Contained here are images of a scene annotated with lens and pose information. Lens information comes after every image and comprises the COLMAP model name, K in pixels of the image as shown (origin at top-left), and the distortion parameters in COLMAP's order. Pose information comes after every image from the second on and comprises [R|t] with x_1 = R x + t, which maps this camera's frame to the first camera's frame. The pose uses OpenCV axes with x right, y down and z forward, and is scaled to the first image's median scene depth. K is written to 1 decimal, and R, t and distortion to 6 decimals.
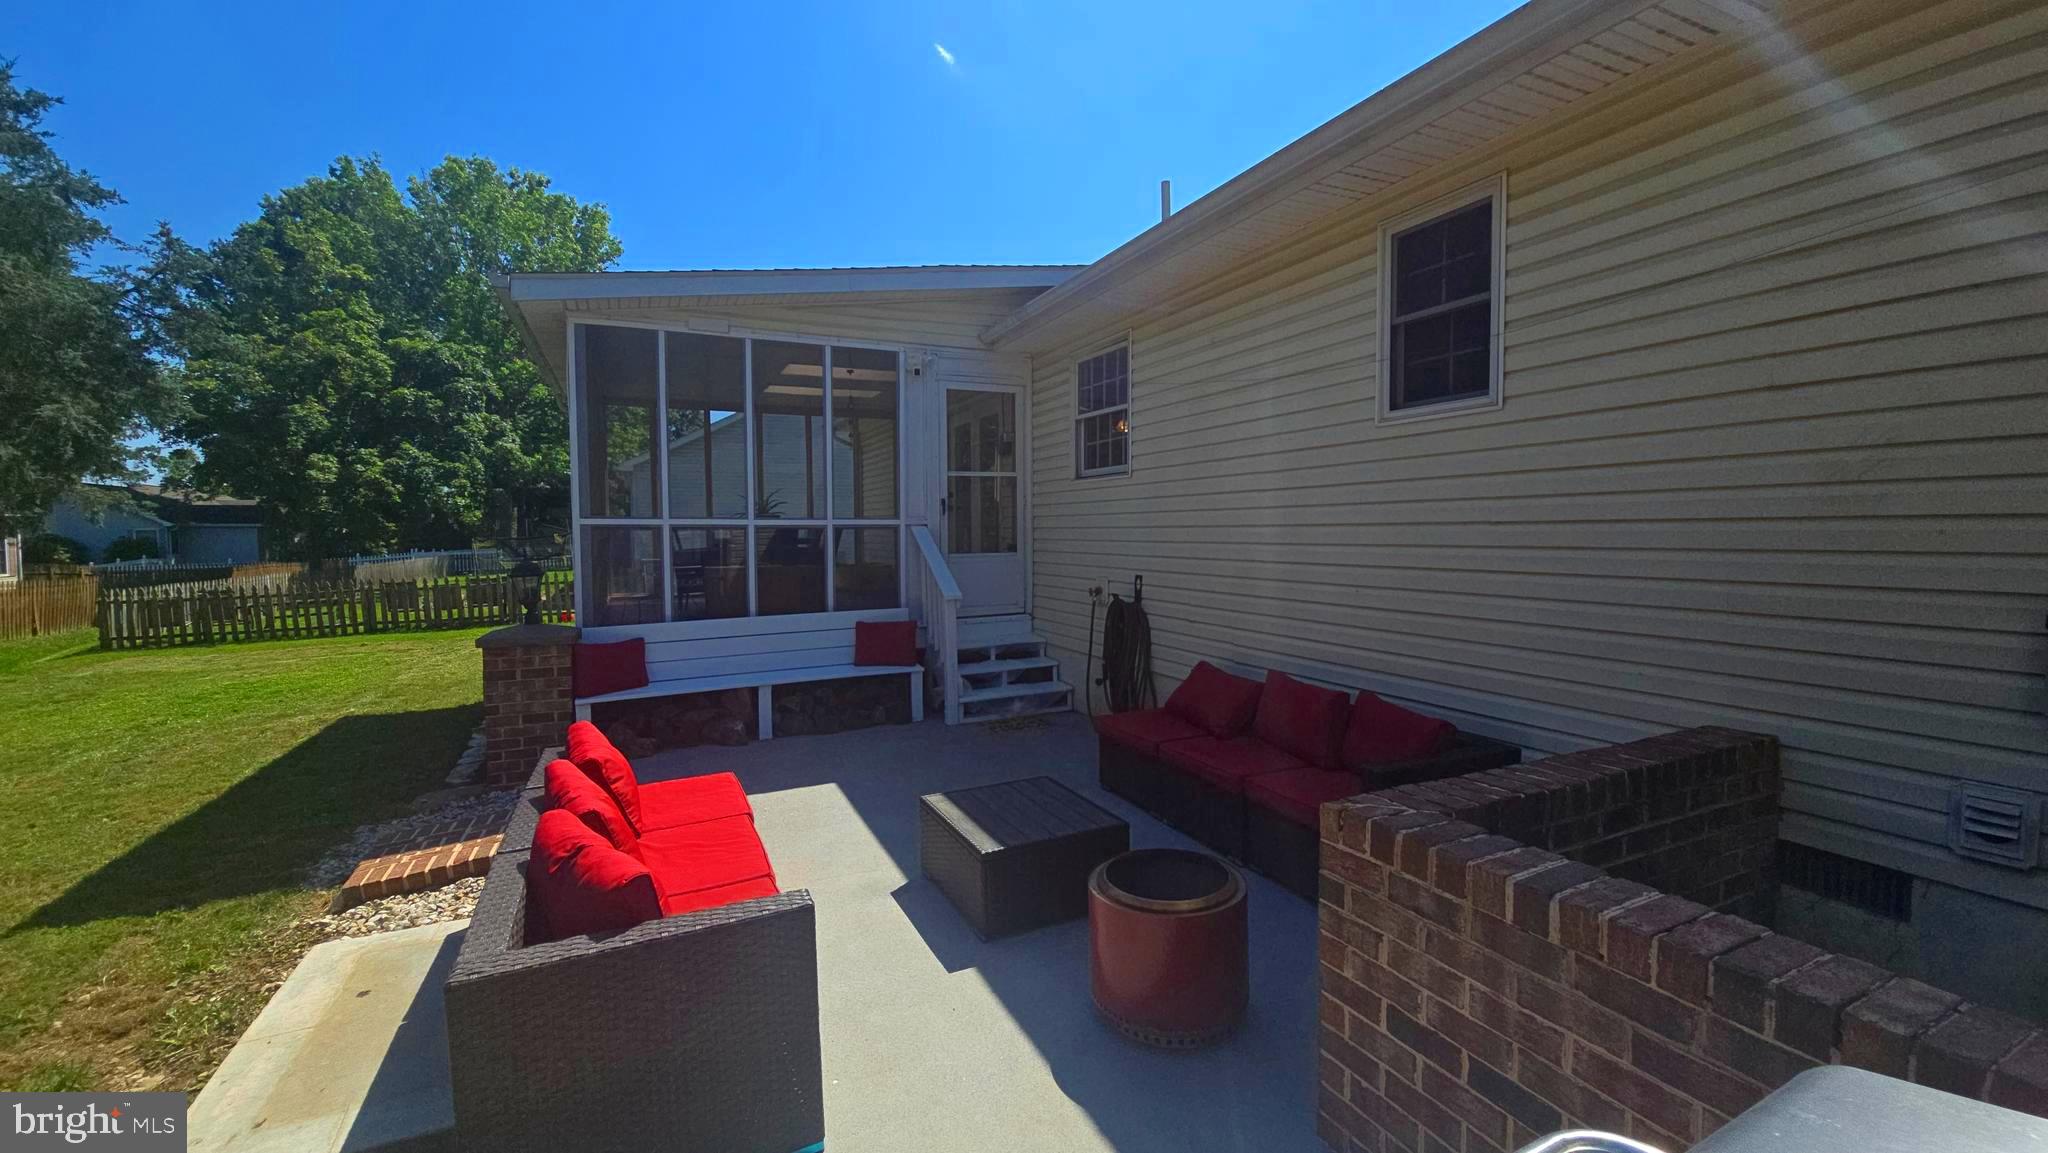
lens RADIAL K [[808.9, 0, 1032.3], [0, 808.9, 566.0], [0, 0, 1]] dist [0.009041, -0.003751]
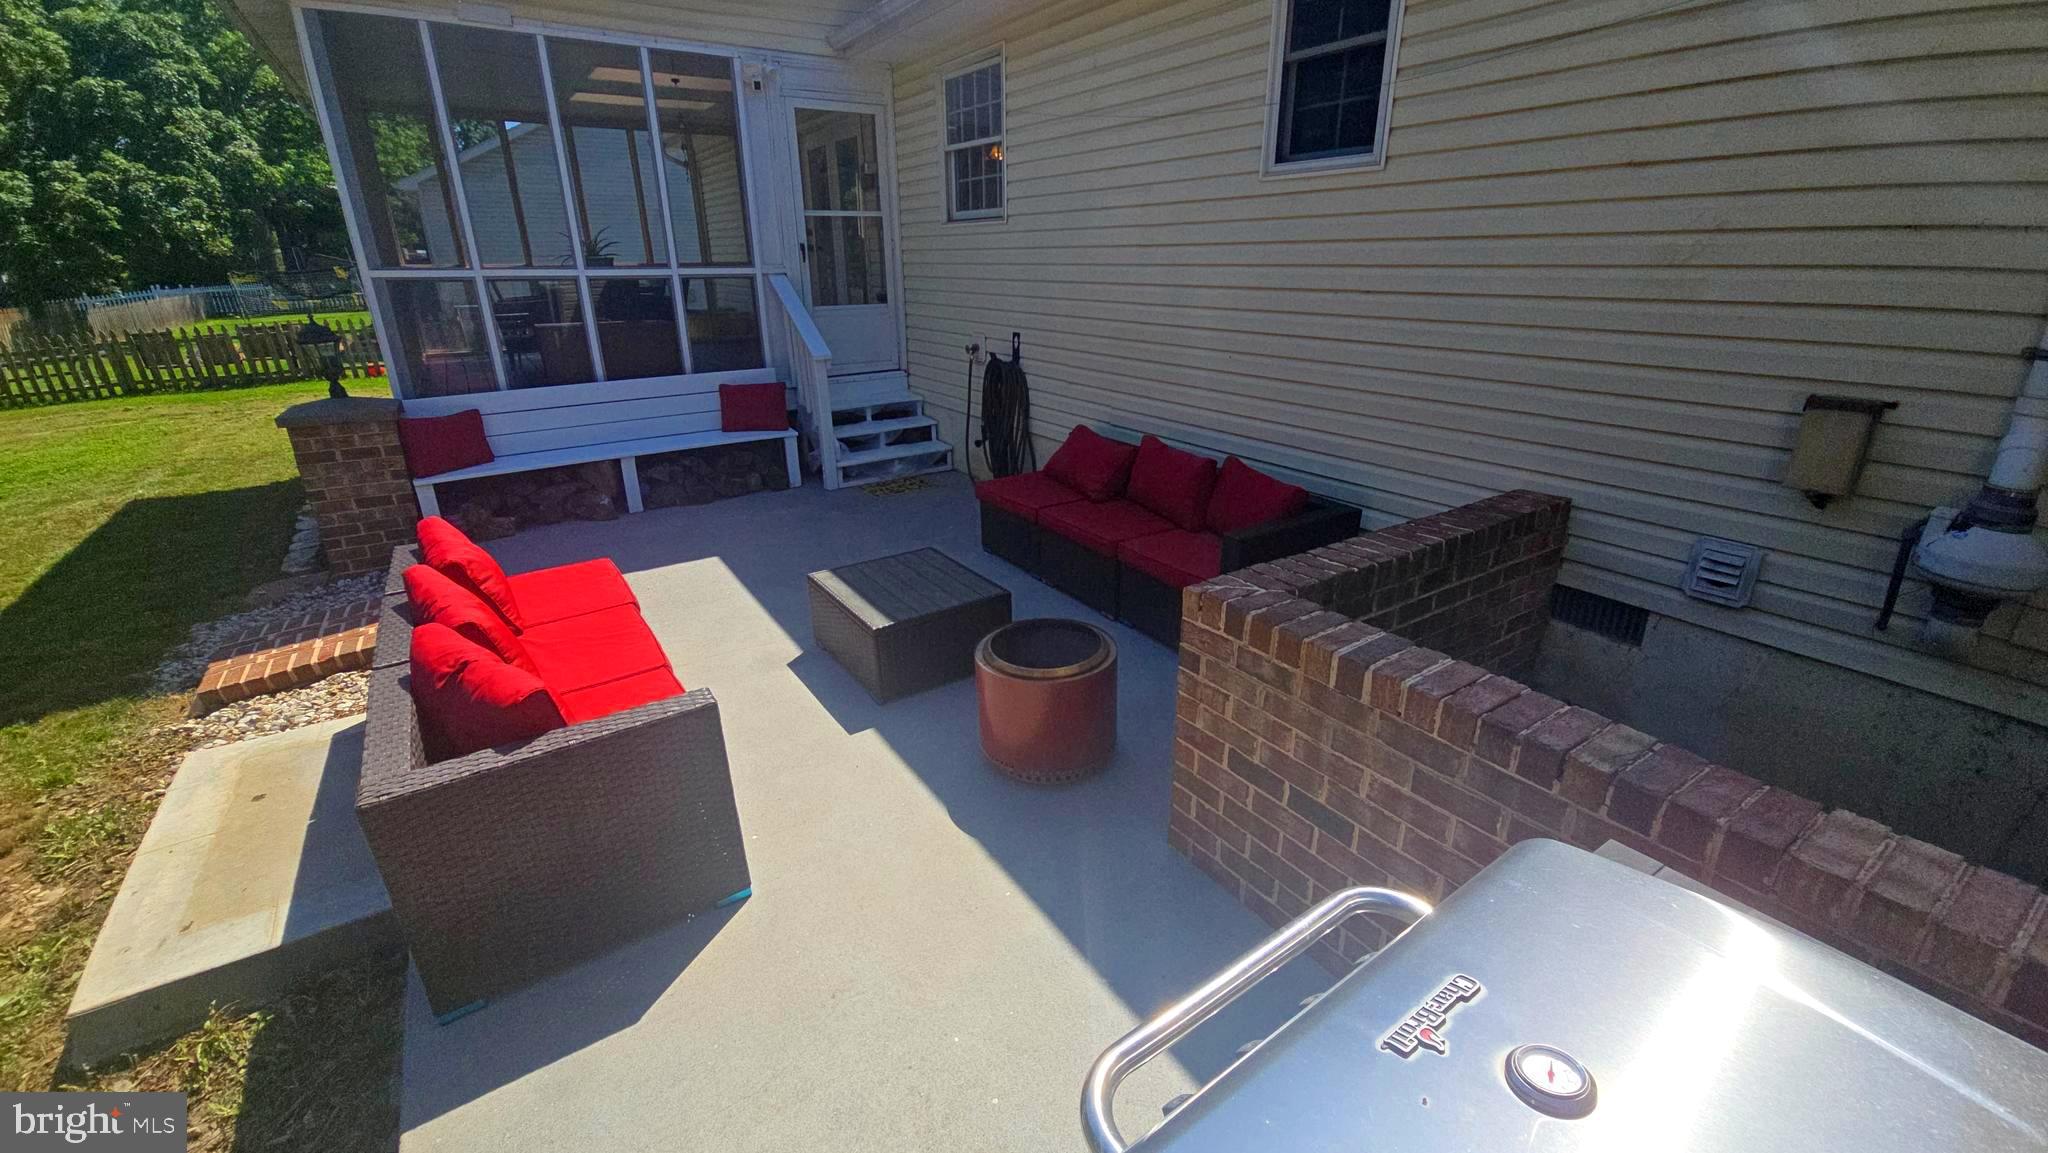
lens RADIAL K [[816.3, 0, 1022.6], [0, 816.3, 542.1], [0, 0, 1]] dist [0.016656, -0.009821]
pose [[0.990230, -0.049799, 0.130246, -0.001736], [0.009785, 0.956566, 0.291352, -0.042802], [-0.139098, -0.287231, 0.947708, -0.003382]]
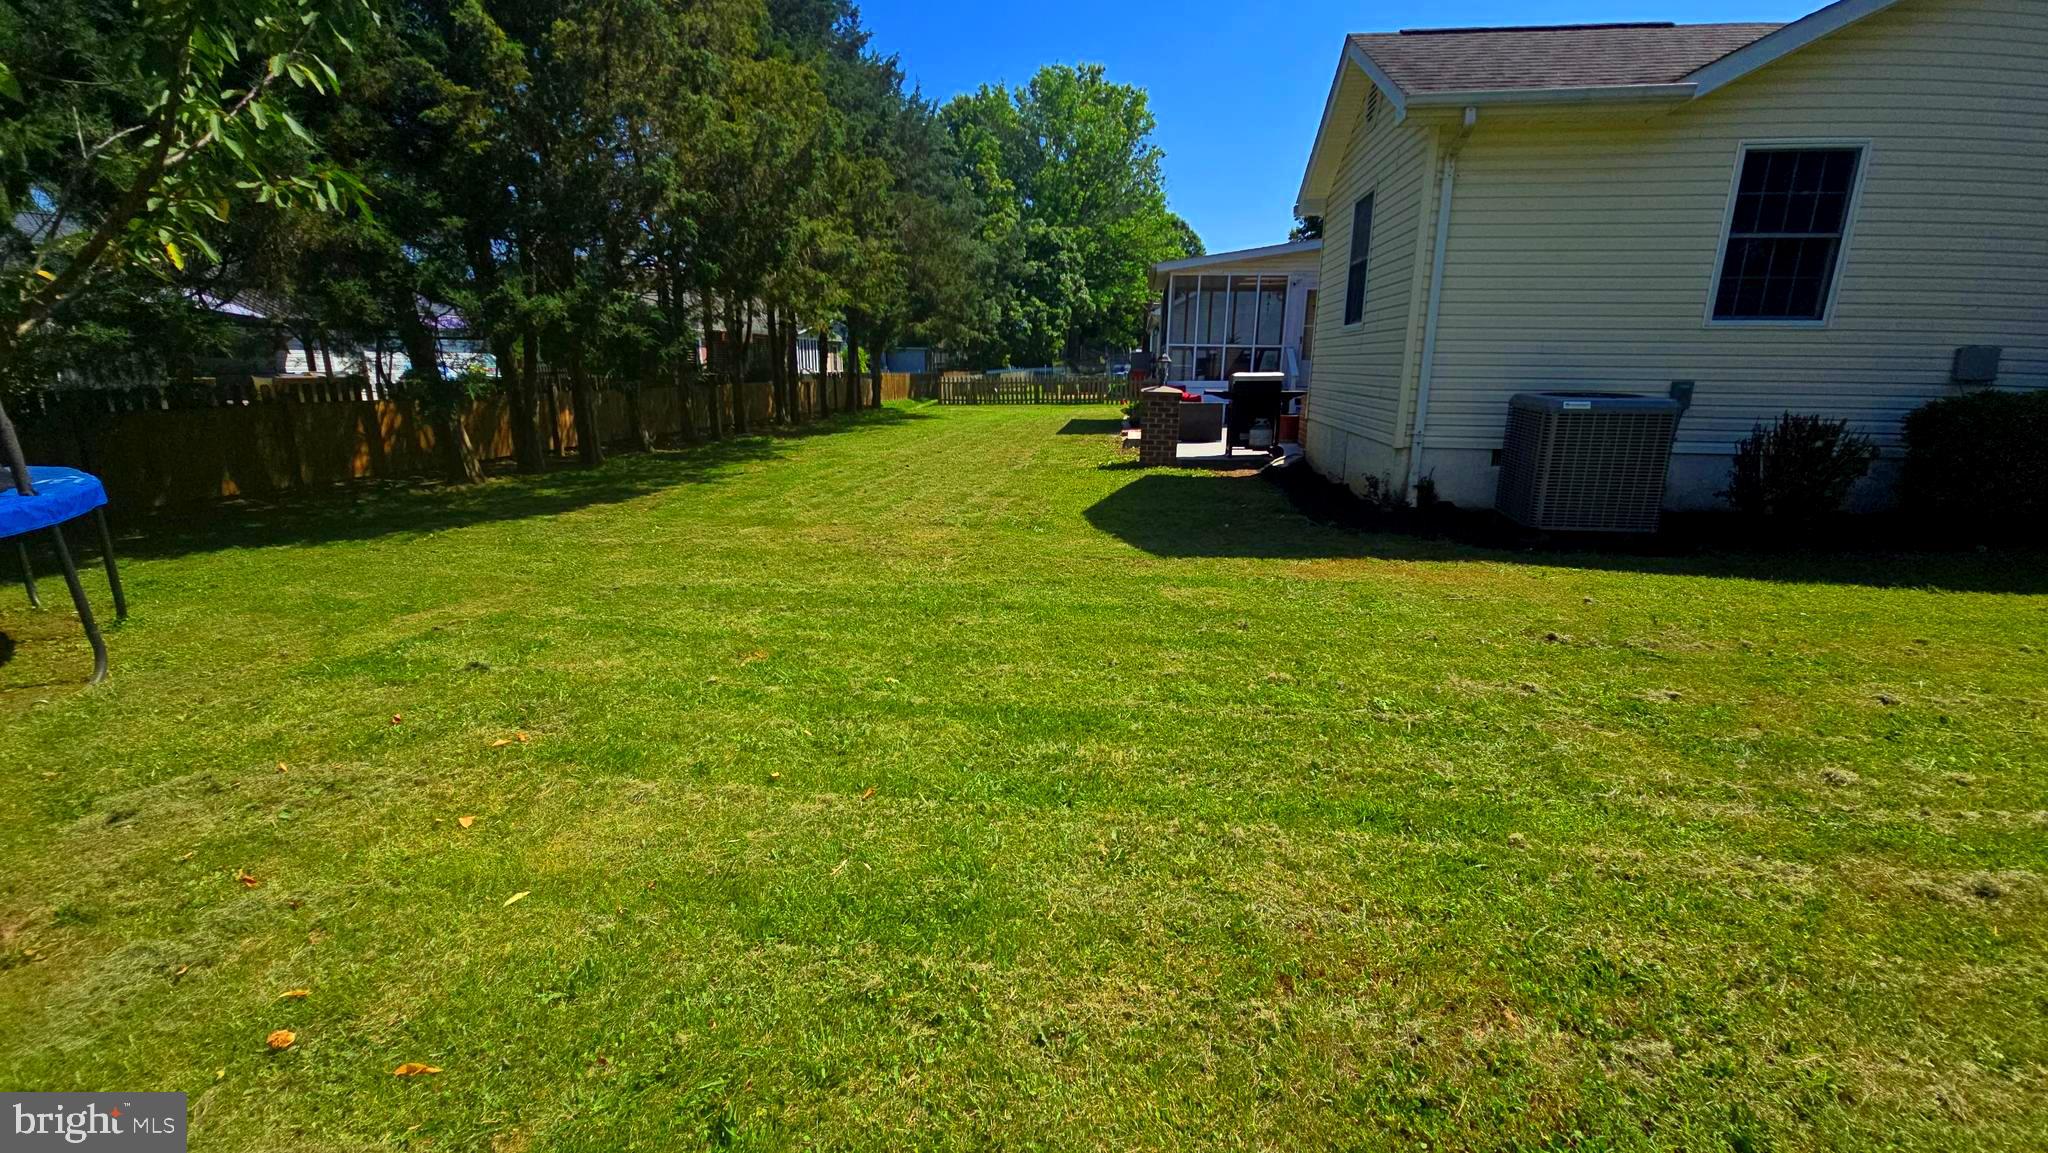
lens RADIAL K [[816.3, 0, 1022.6], [0, 816.3, 542.1], [0, 0, 1]] dist [0.016656, -0.009821]
pose [[0.832412, 0.137465, -0.536837, 0.884443], [-0.042328, 0.981686, 0.185742, 0.155040], [0.552539, -0.131890, 0.822986, -2.337799]]
